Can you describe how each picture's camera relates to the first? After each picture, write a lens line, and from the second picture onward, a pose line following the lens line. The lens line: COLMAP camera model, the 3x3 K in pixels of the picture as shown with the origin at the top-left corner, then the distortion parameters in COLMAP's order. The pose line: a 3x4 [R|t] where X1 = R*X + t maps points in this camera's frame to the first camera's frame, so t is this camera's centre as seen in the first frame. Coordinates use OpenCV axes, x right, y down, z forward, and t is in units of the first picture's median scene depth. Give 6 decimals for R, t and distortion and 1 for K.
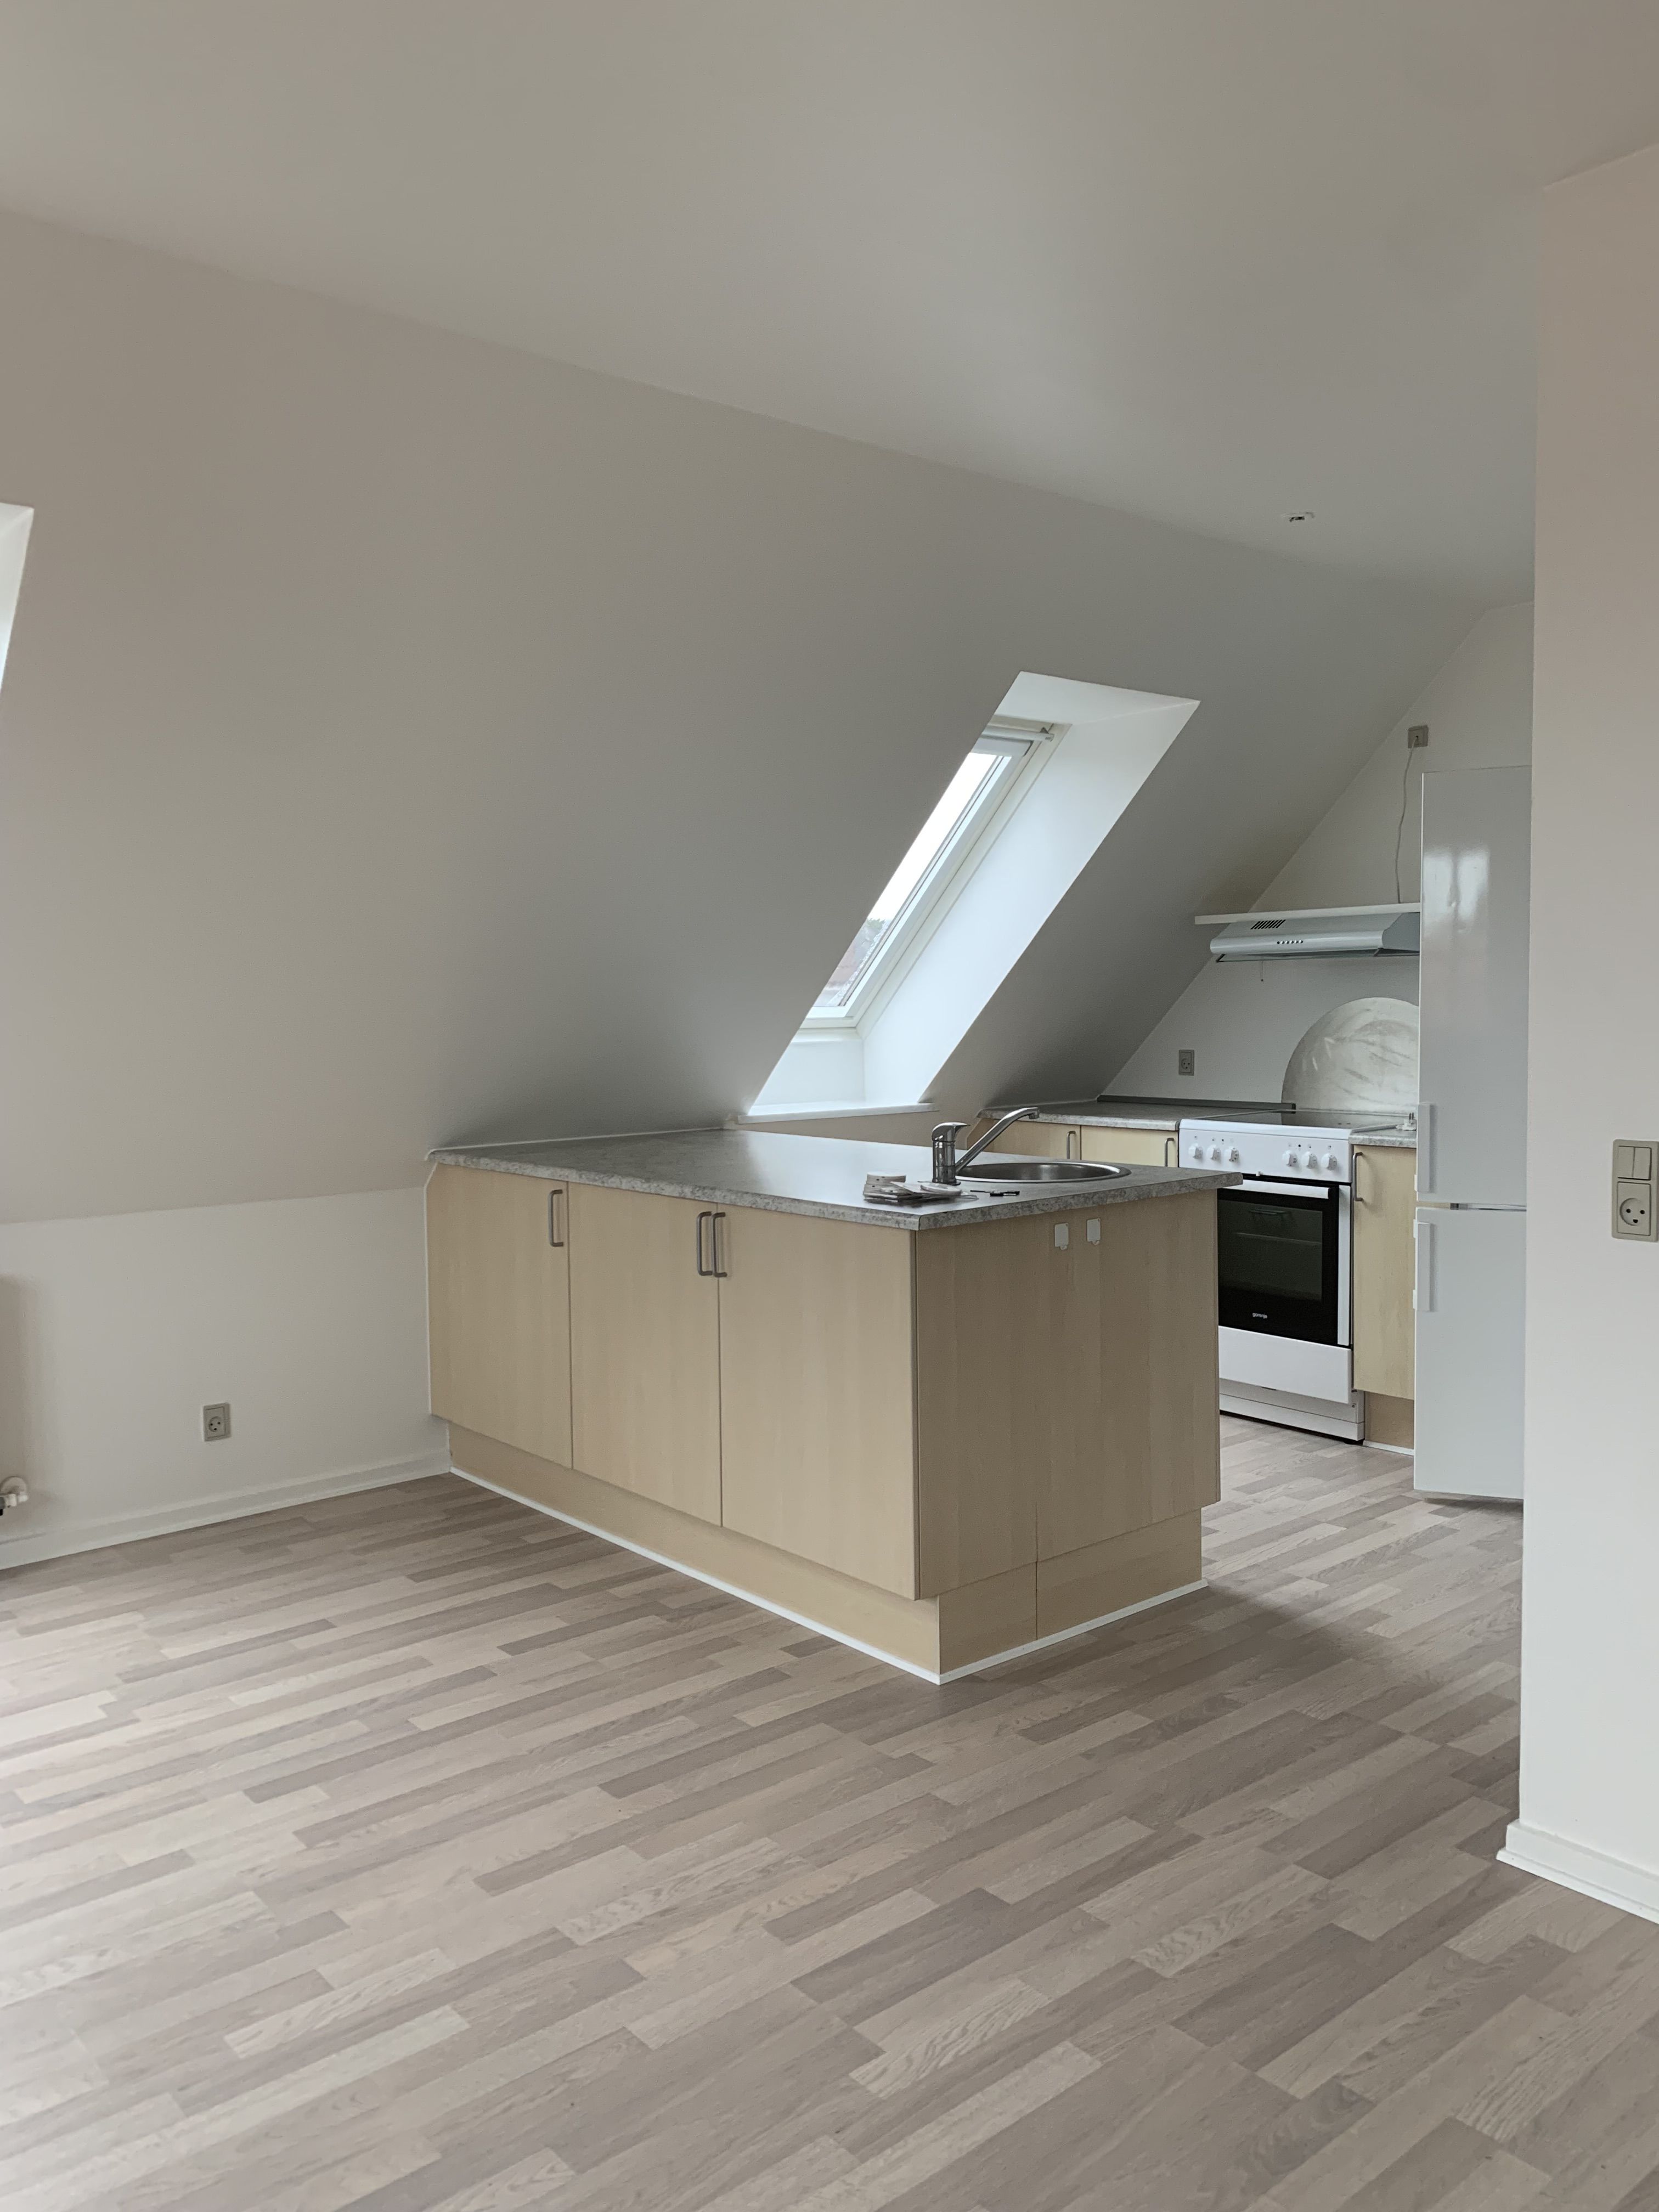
lens RADIAL K [[1674.1, 0, 825.2], [0, 1674.1, 1110.3], [0, 0, 1]] dist [0.007975, -0.003542]
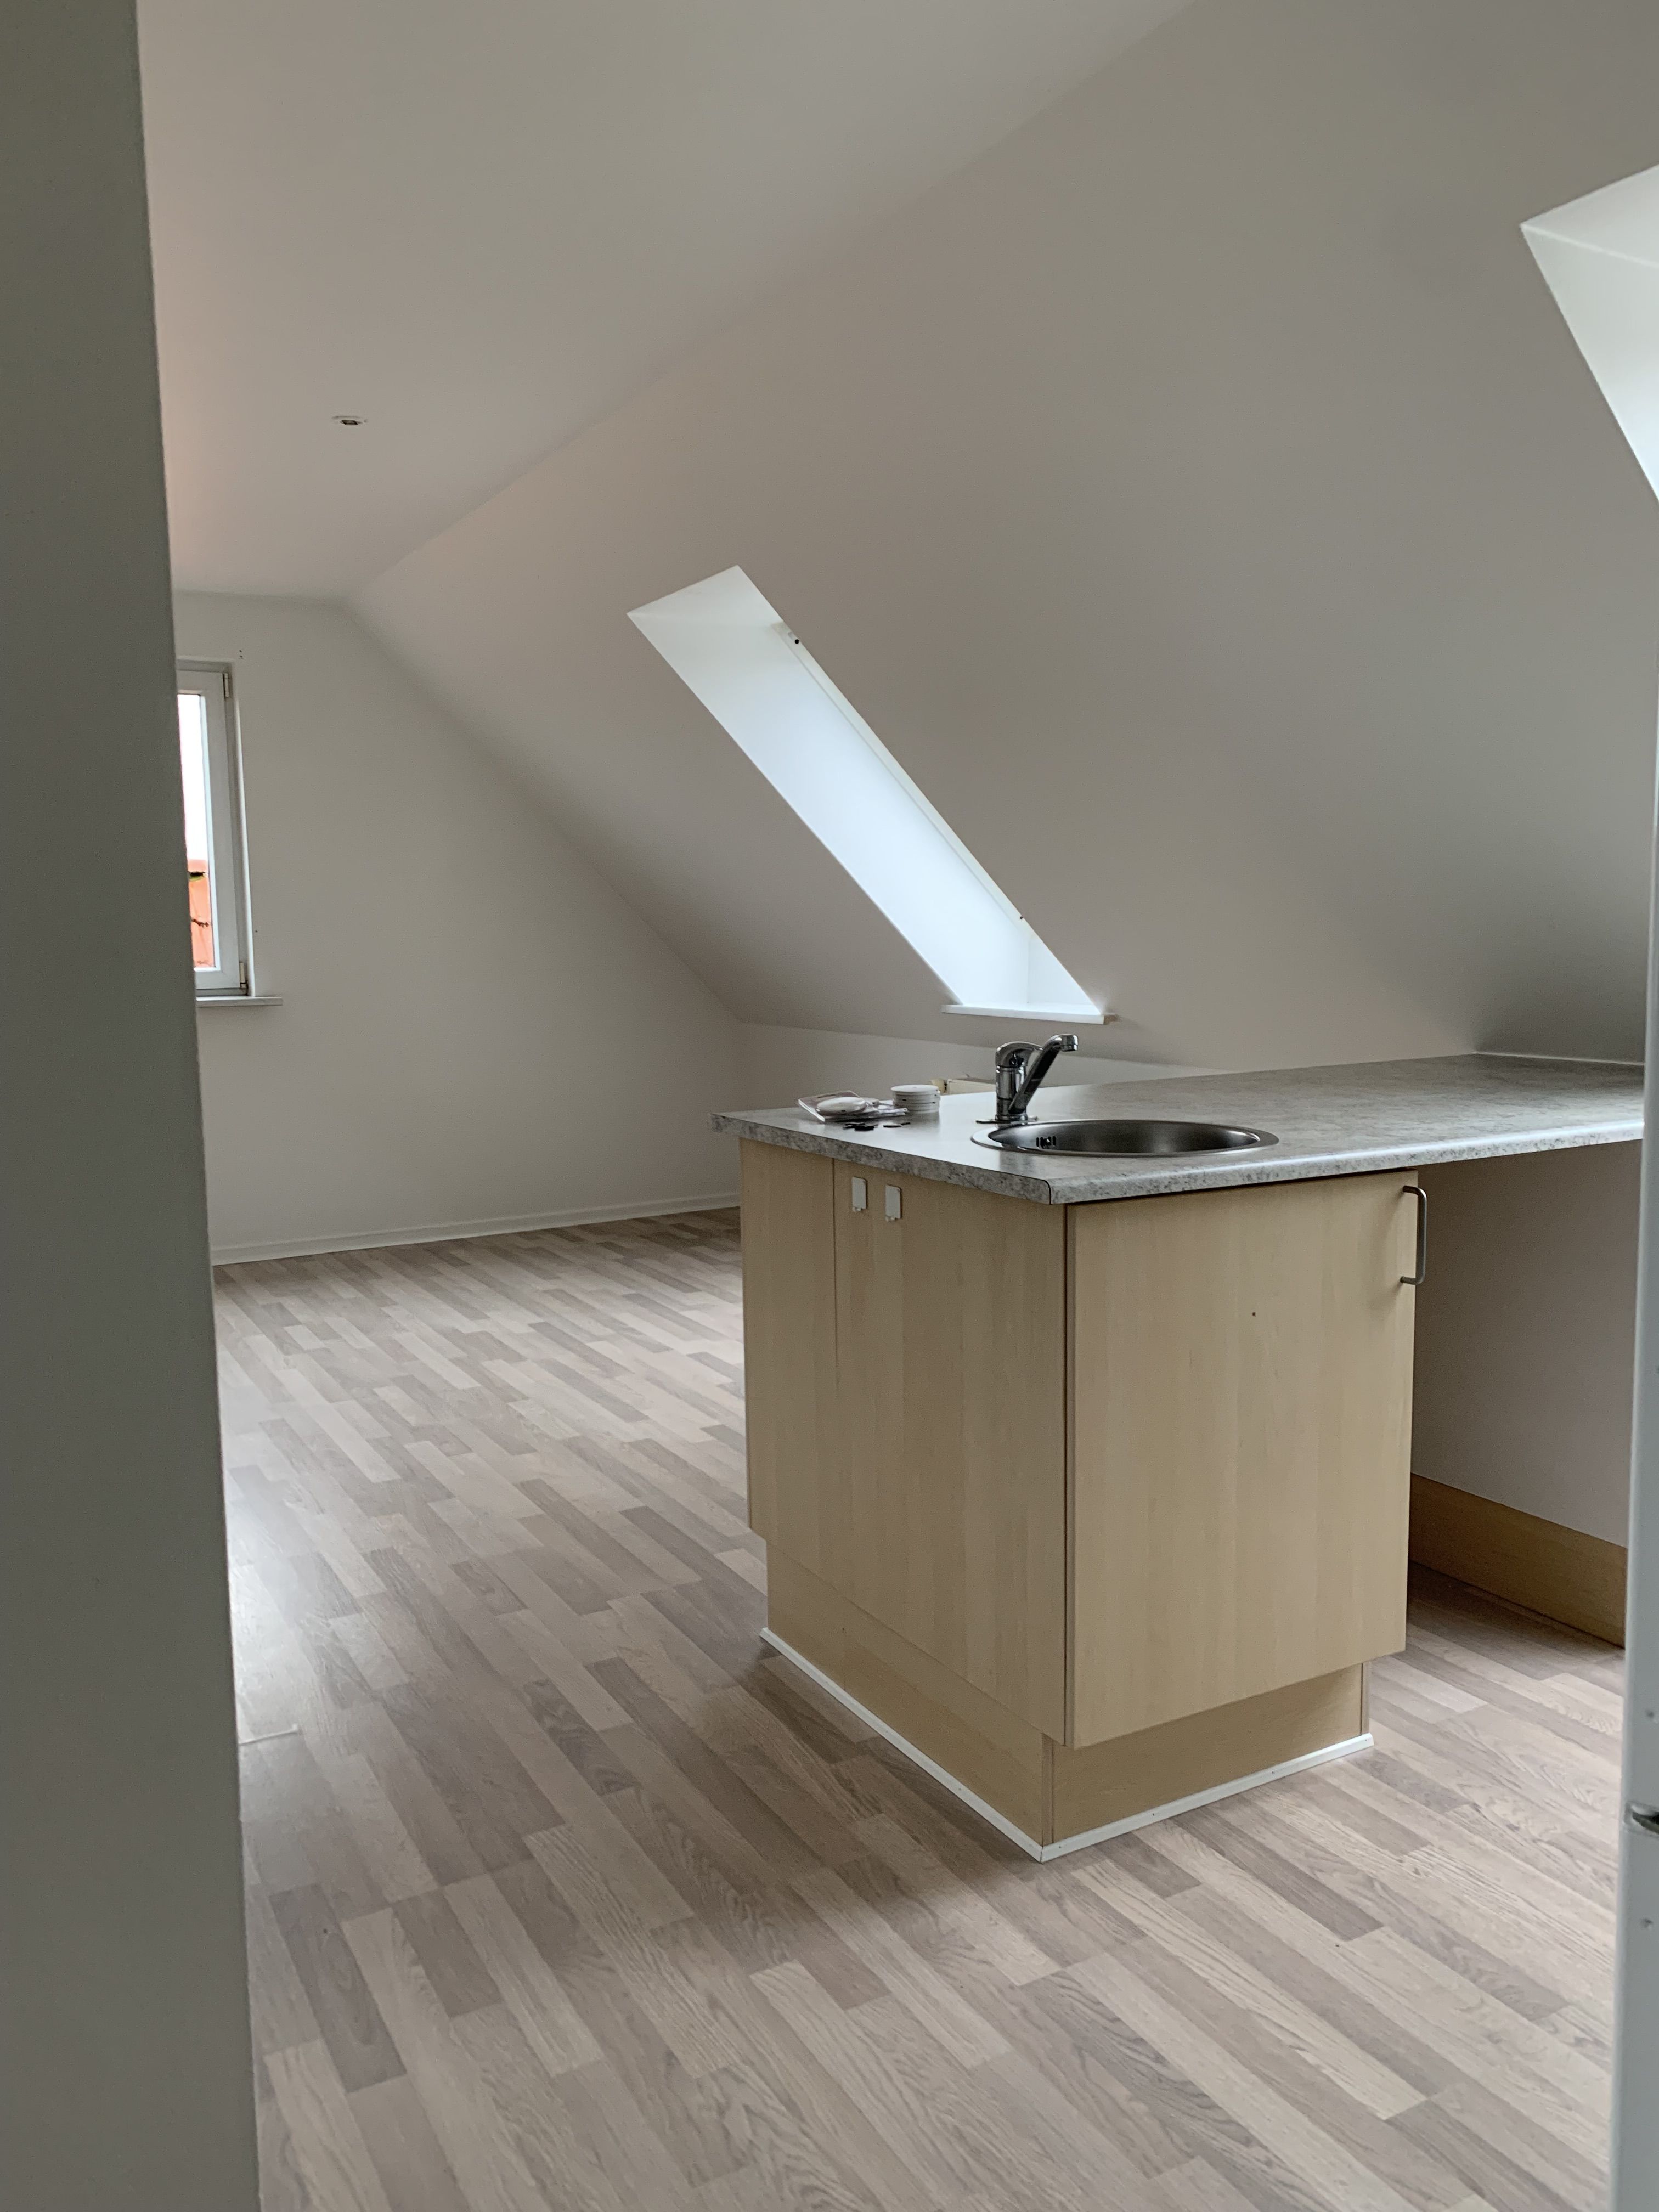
lens RADIAL K [[1674.1, 0, 823.6], [0, 1674.1, 1105.1], [0, 0, 1]] dist [0.007975, -0.003542]
pose [[-0.174546, 0.133812, -0.975514, 0.974374], [-0.043449, 0.988711, 0.143396, -0.079523], [0.983690, 0.067414, -0.166761, 1.244678]]
